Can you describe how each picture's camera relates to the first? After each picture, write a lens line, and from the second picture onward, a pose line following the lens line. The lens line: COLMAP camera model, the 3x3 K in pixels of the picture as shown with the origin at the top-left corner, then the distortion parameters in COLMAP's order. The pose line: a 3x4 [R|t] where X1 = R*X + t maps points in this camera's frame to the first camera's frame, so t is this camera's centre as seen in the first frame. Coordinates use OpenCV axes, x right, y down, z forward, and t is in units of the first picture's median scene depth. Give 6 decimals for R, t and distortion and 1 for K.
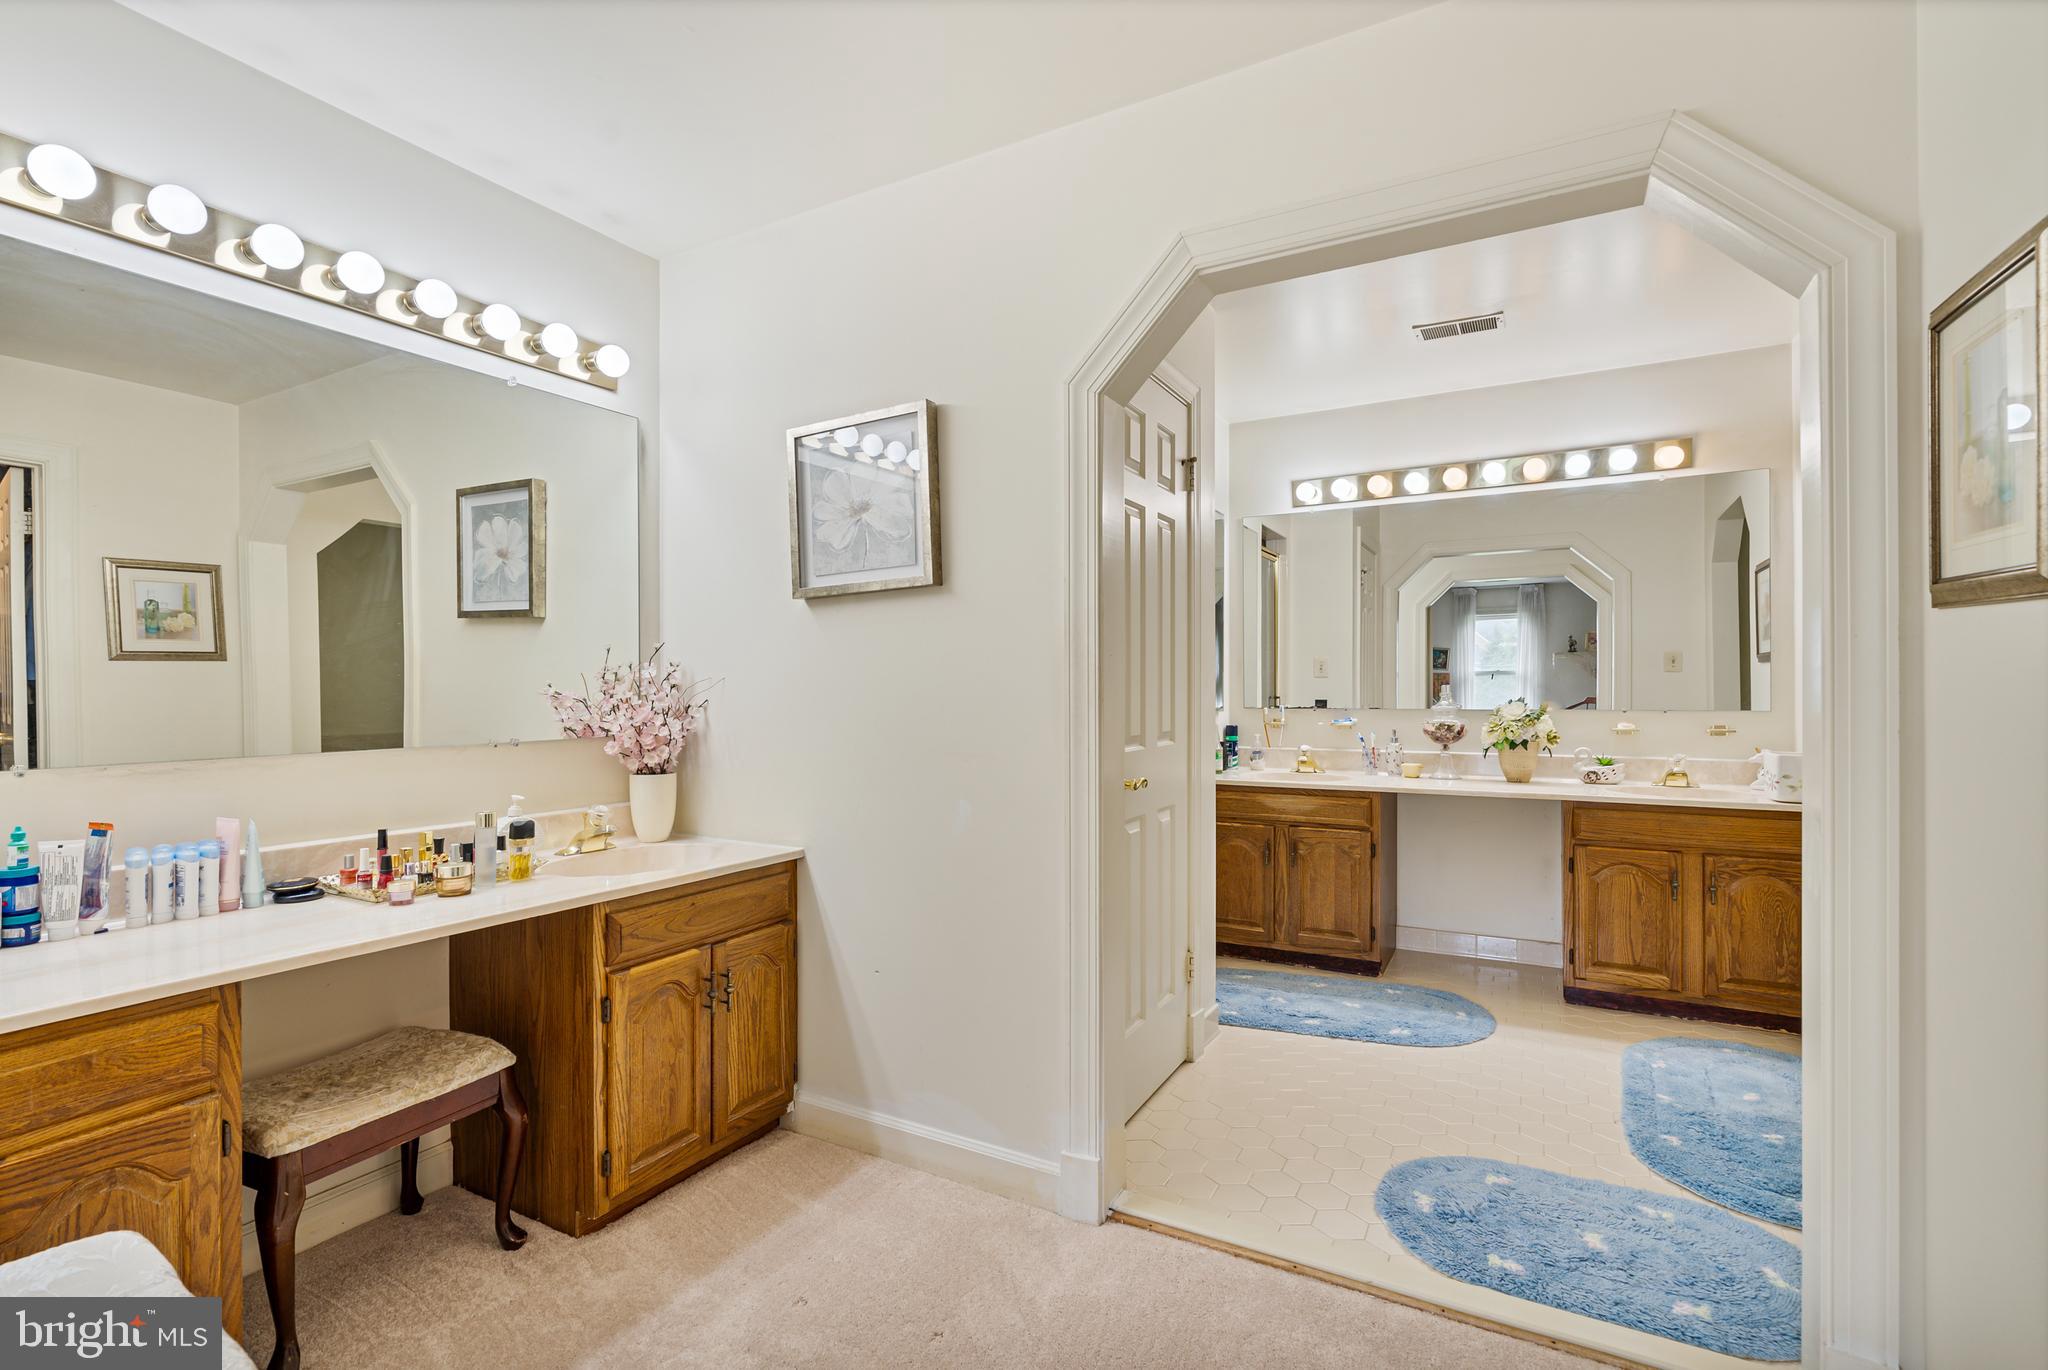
lens RADIAL K [[933.5, 0, 1022.5], [0, 933.5, 690.5], [0, 0, 1]] dist [-0.002436, 0.000881]
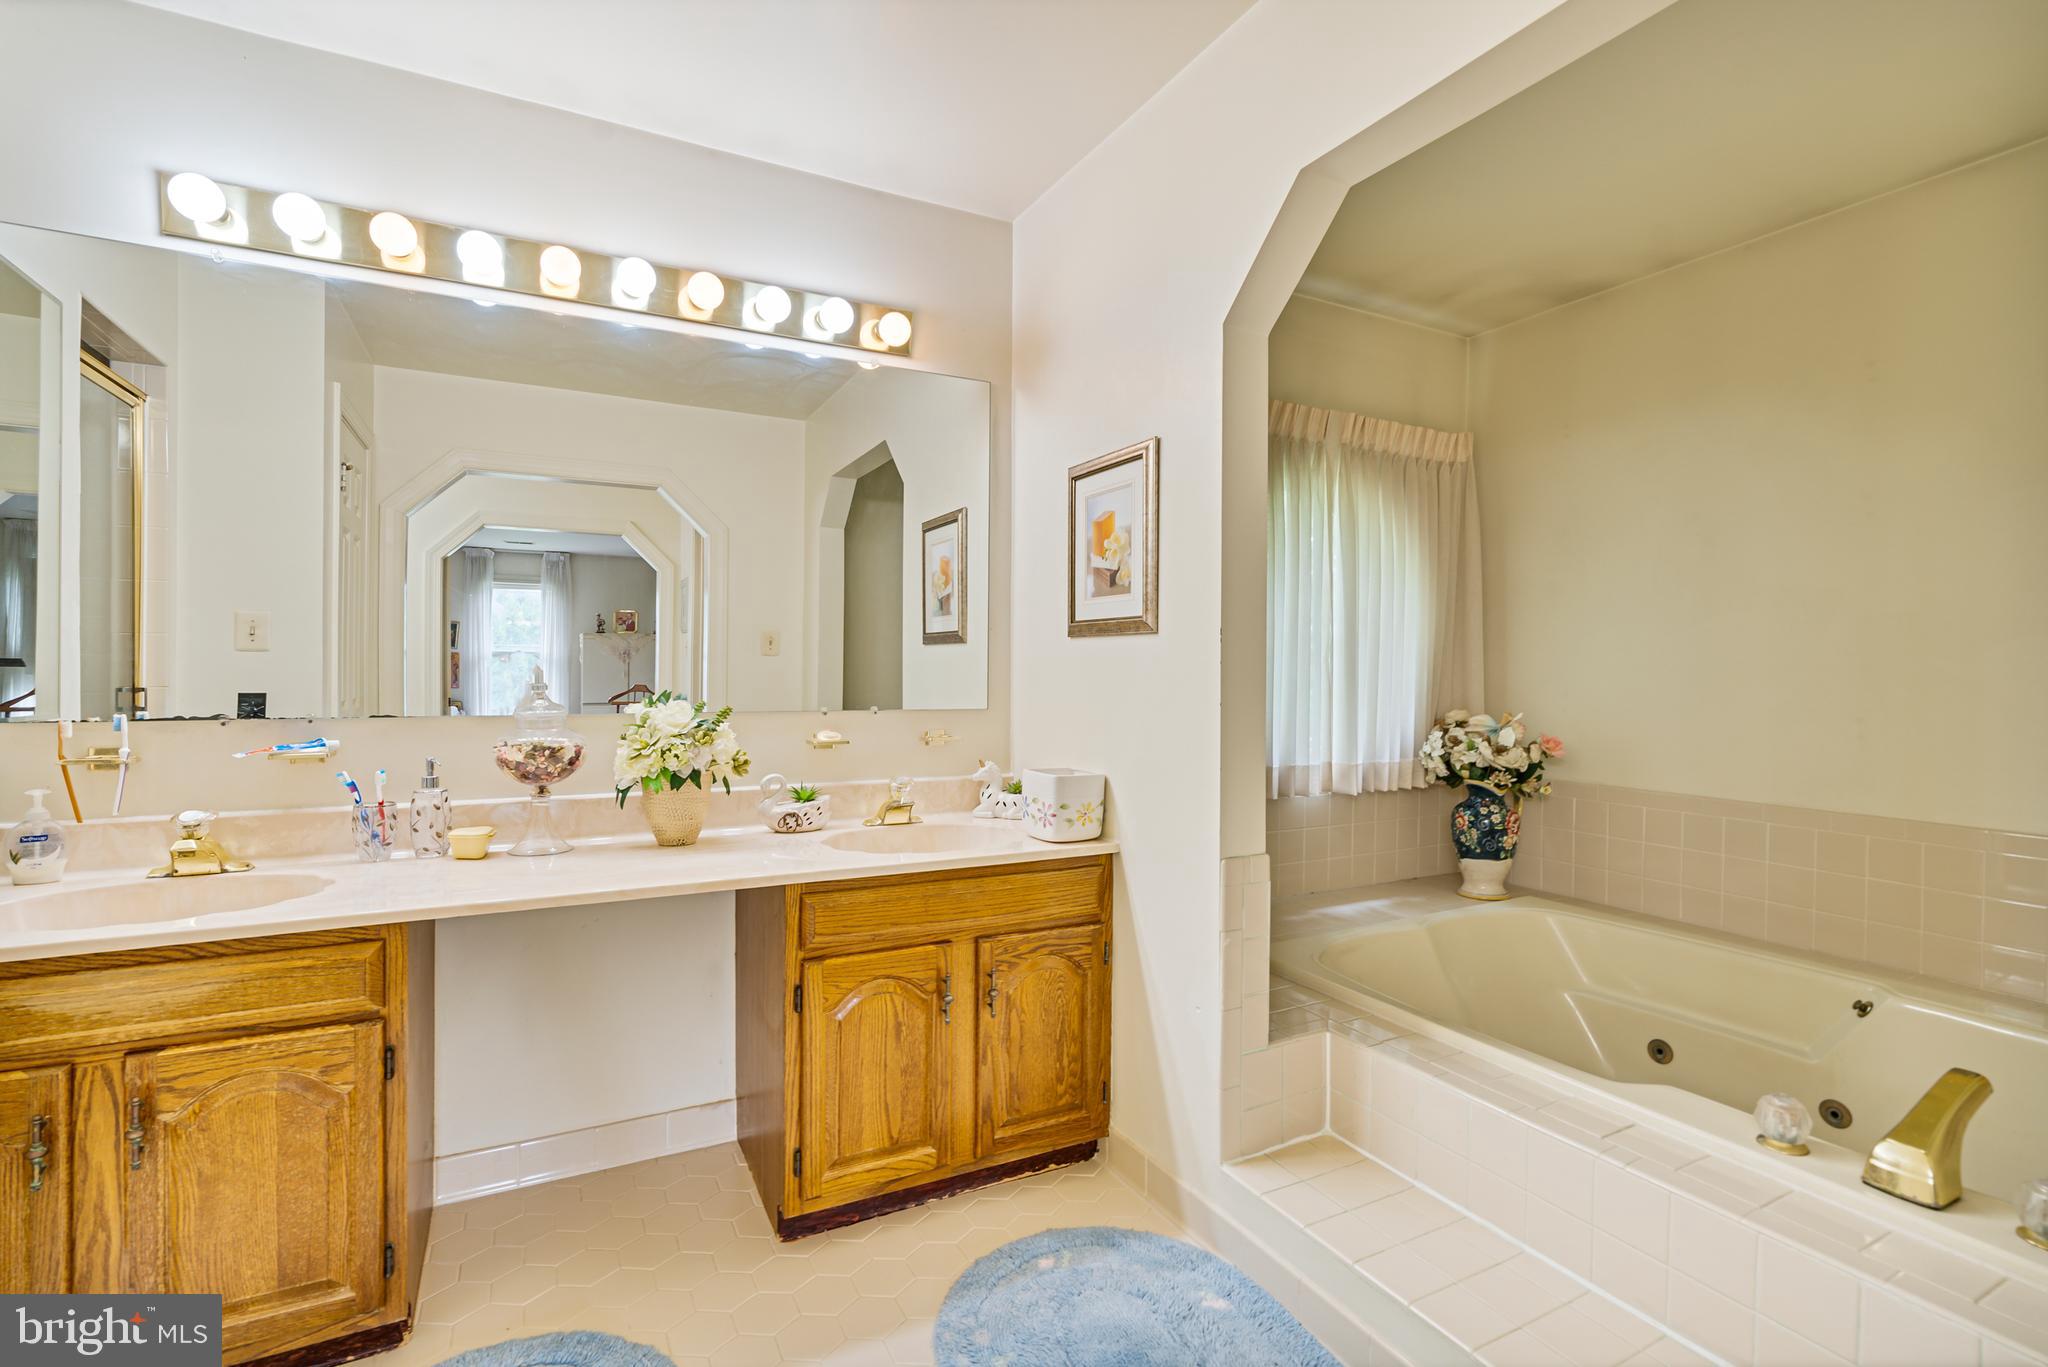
lens RADIAL K [[933.5, 0, 1022.0], [0, 933.5, 682.4], [0, 0, 1]] dist [-0.002436, 0.000881]
pose [[0.548165, -0.001485, 0.836369, 0.178883], [-0.006818, 0.999957, 0.006245, -0.003630], [-0.836342, -0.009126, 0.548132, 0.526433]]
